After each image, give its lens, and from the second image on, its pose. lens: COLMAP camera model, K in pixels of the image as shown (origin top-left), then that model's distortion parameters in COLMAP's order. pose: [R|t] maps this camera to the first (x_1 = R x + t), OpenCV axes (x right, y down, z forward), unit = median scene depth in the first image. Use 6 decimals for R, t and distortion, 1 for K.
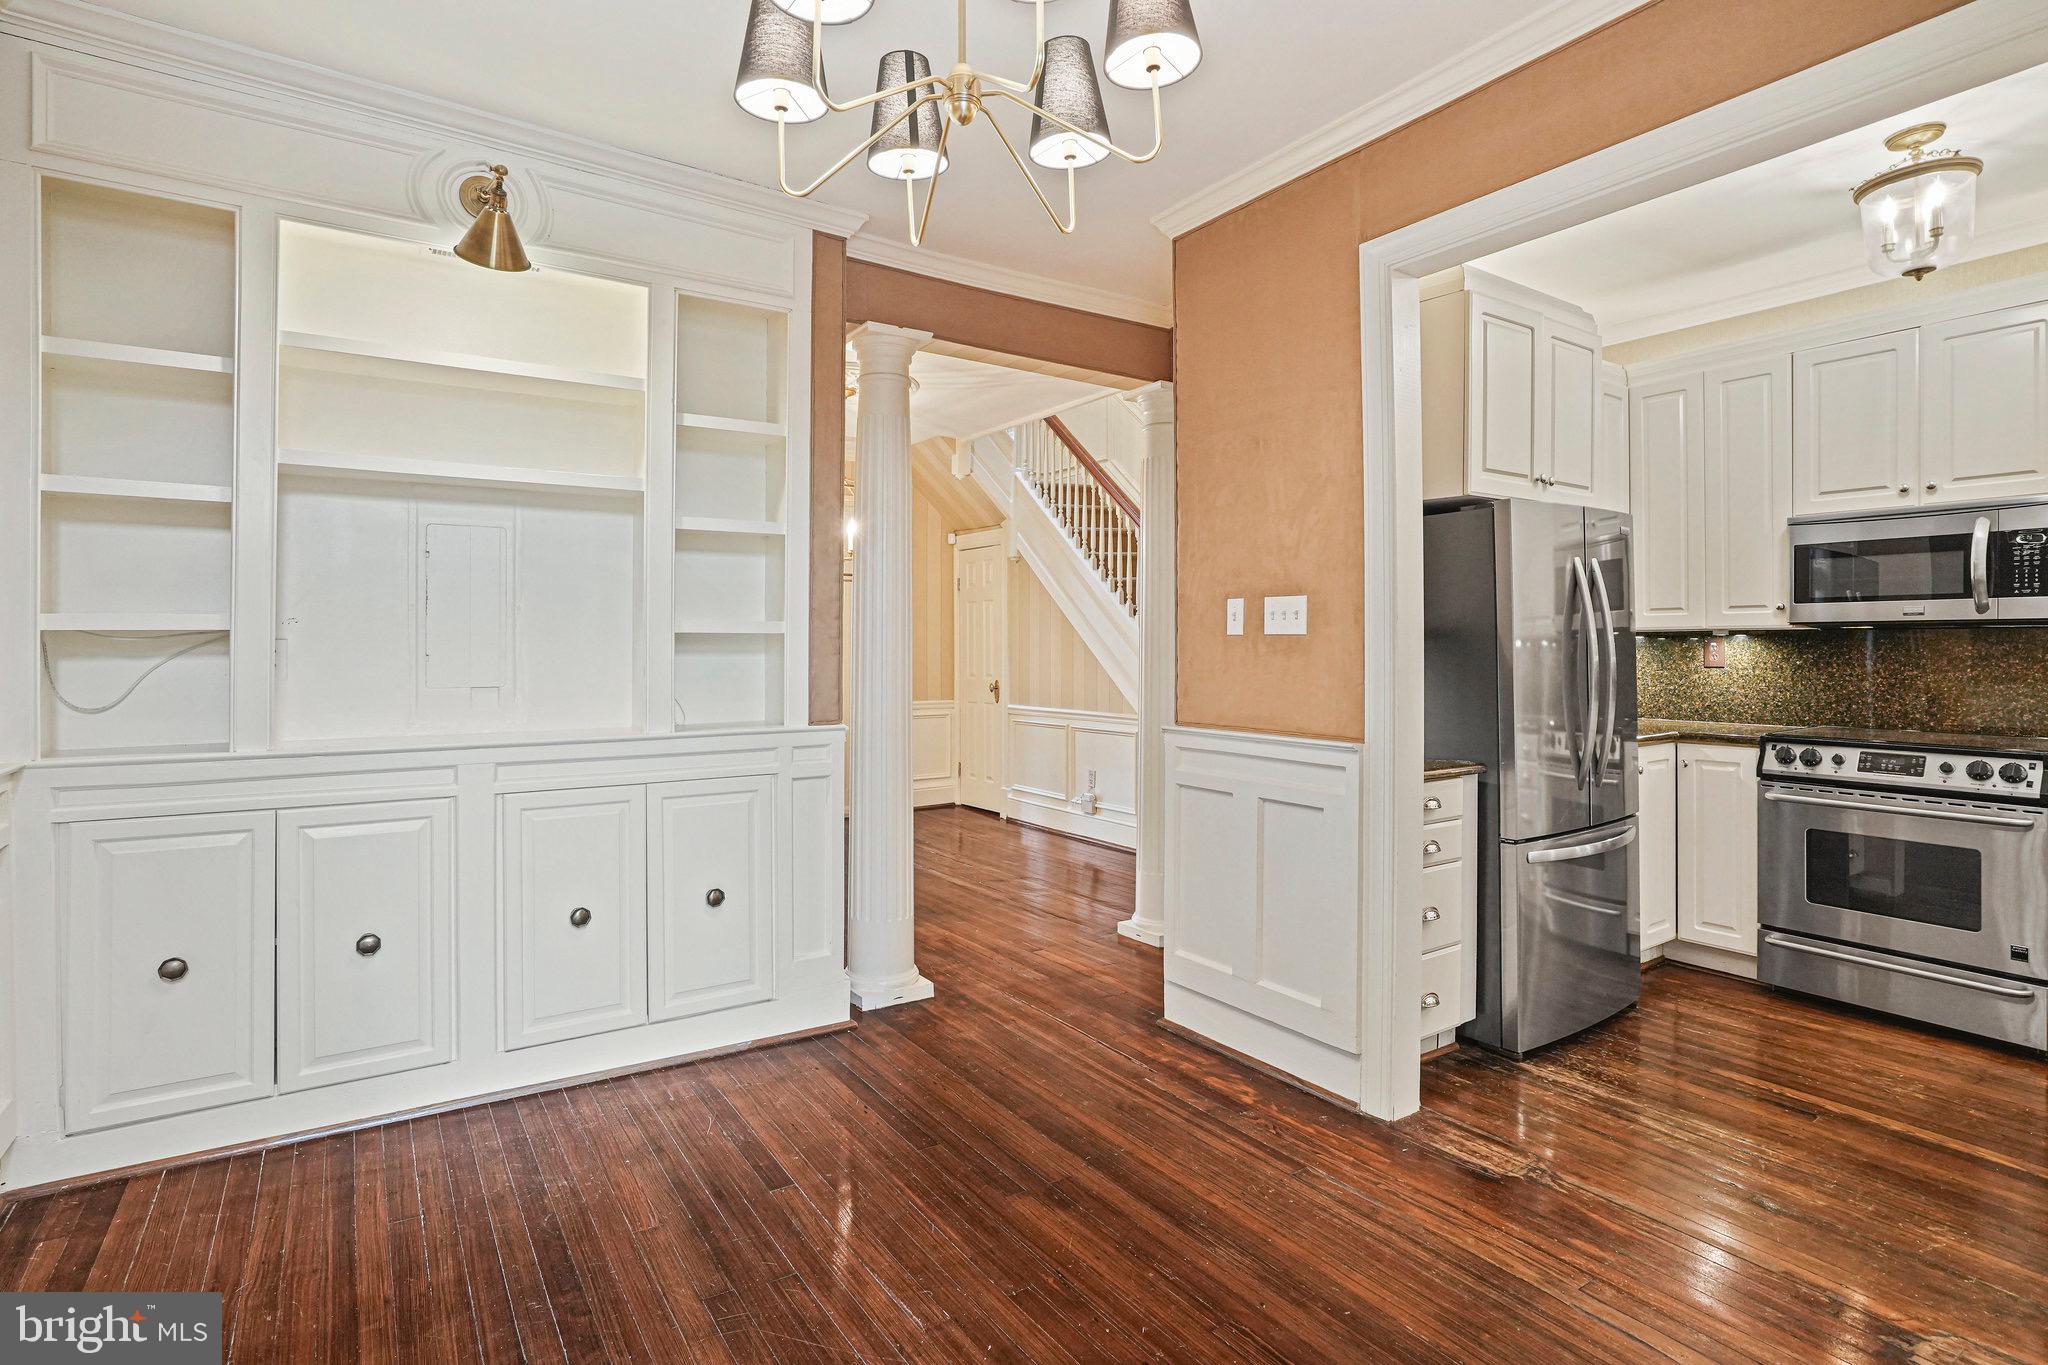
lens RADIAL K [[1034.8, 0, 996.0], [0, 1034.8, 641.4], [0, 0, 1]] dist [-0.042010, 0.014545]
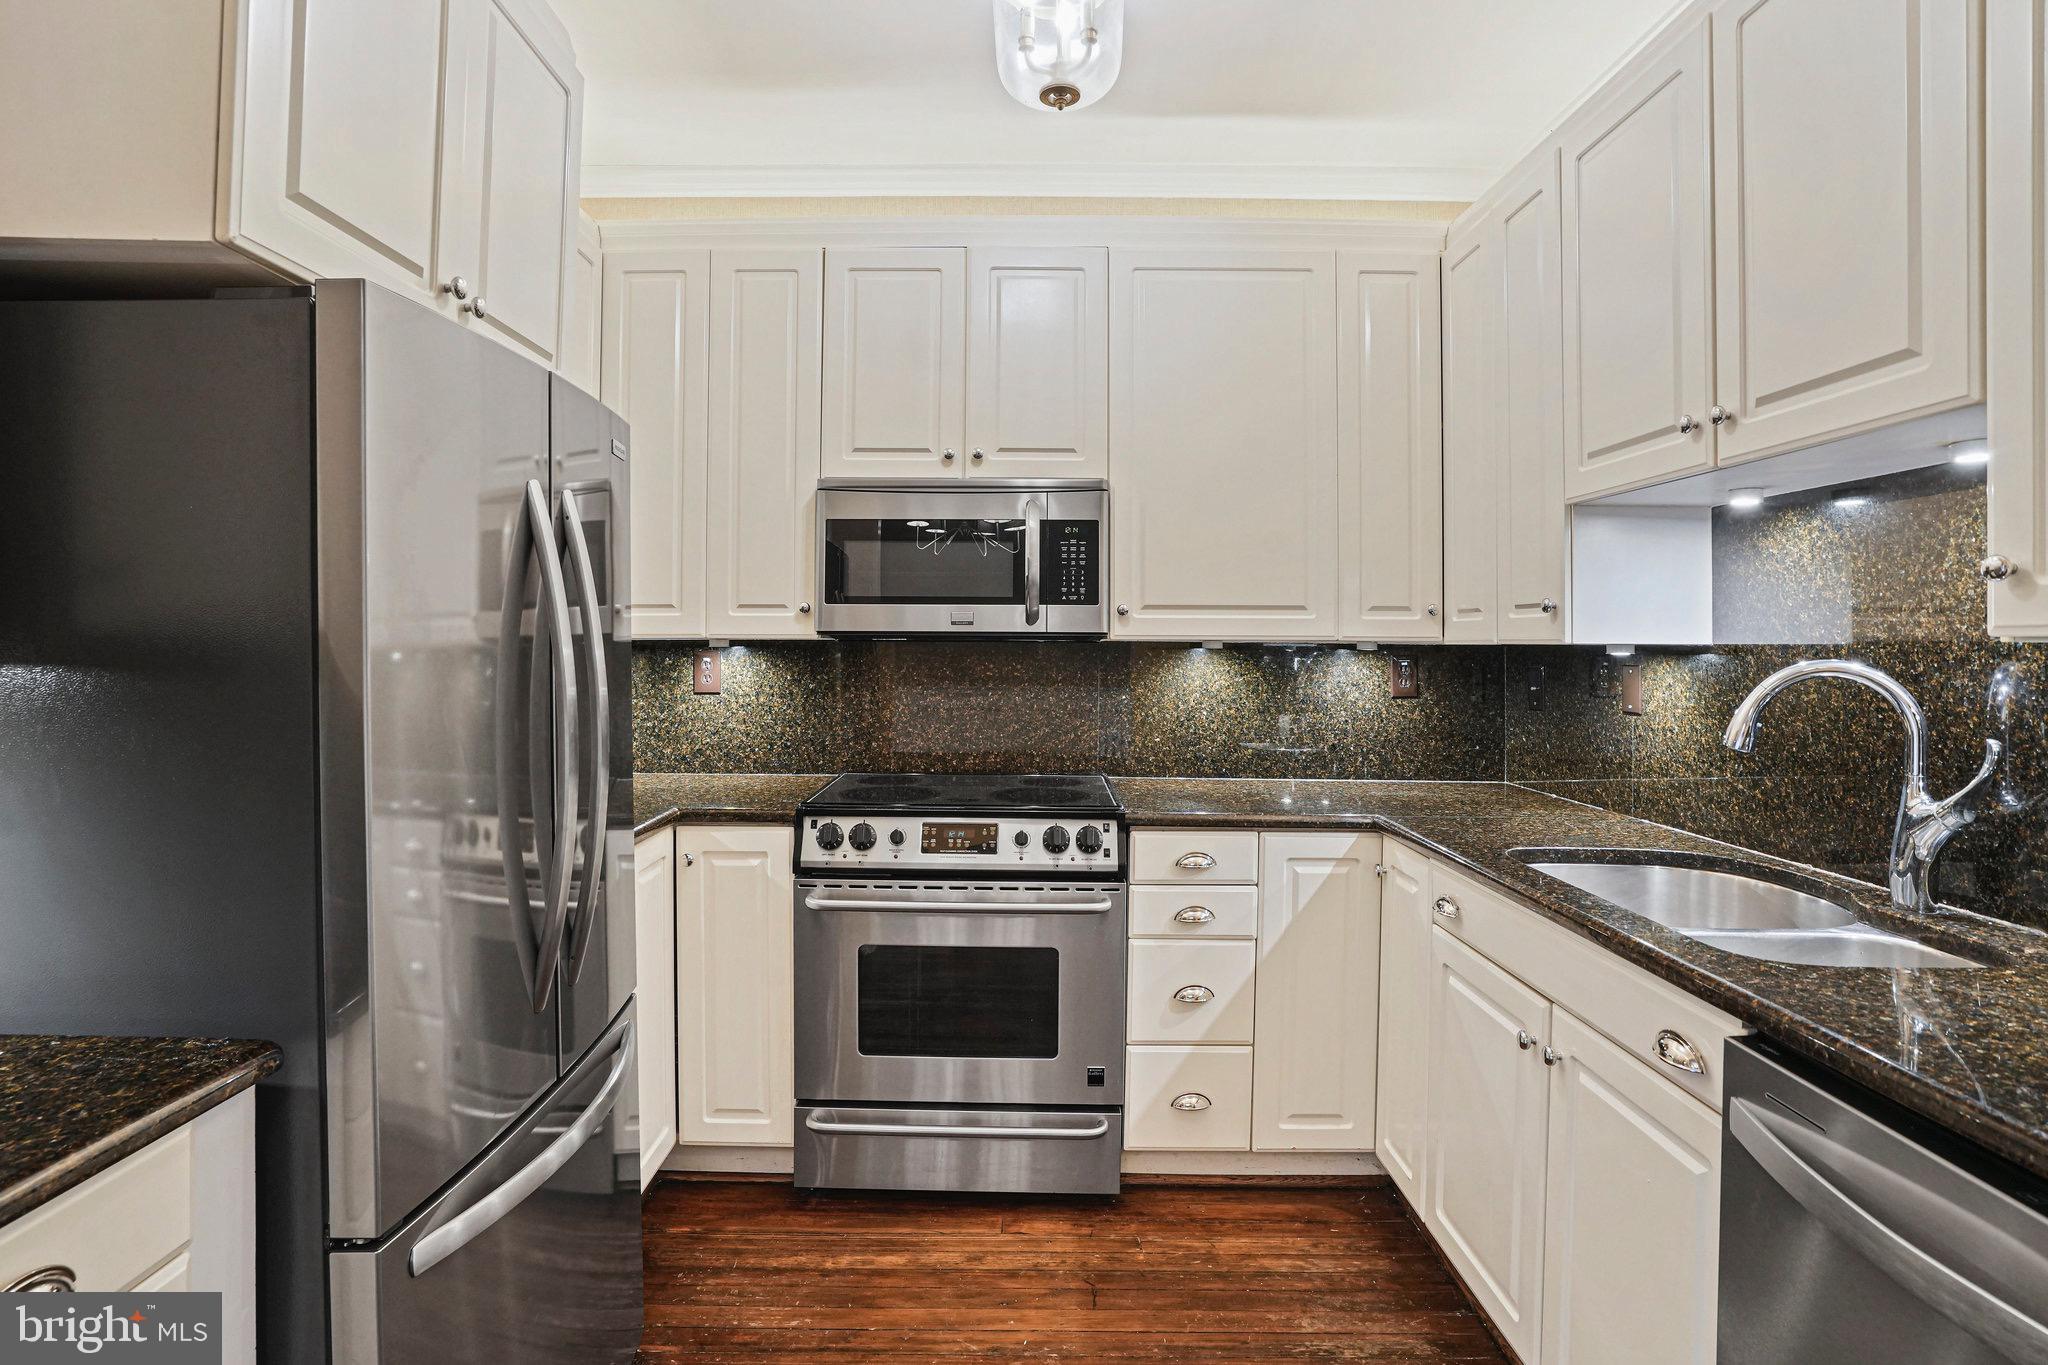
lens RADIAL K [[1034.8, 0, 1009.0], [0, 1034.8, 643.0], [0, 0, 1]] dist [-0.042010, 0.014545]
pose [[0.556073, 0.003482, 0.831126, 0.290346], [-0.008543, 0.999962, 0.001526, -0.013732], [-0.831089, -0.007949, 0.556082, 0.535681]]
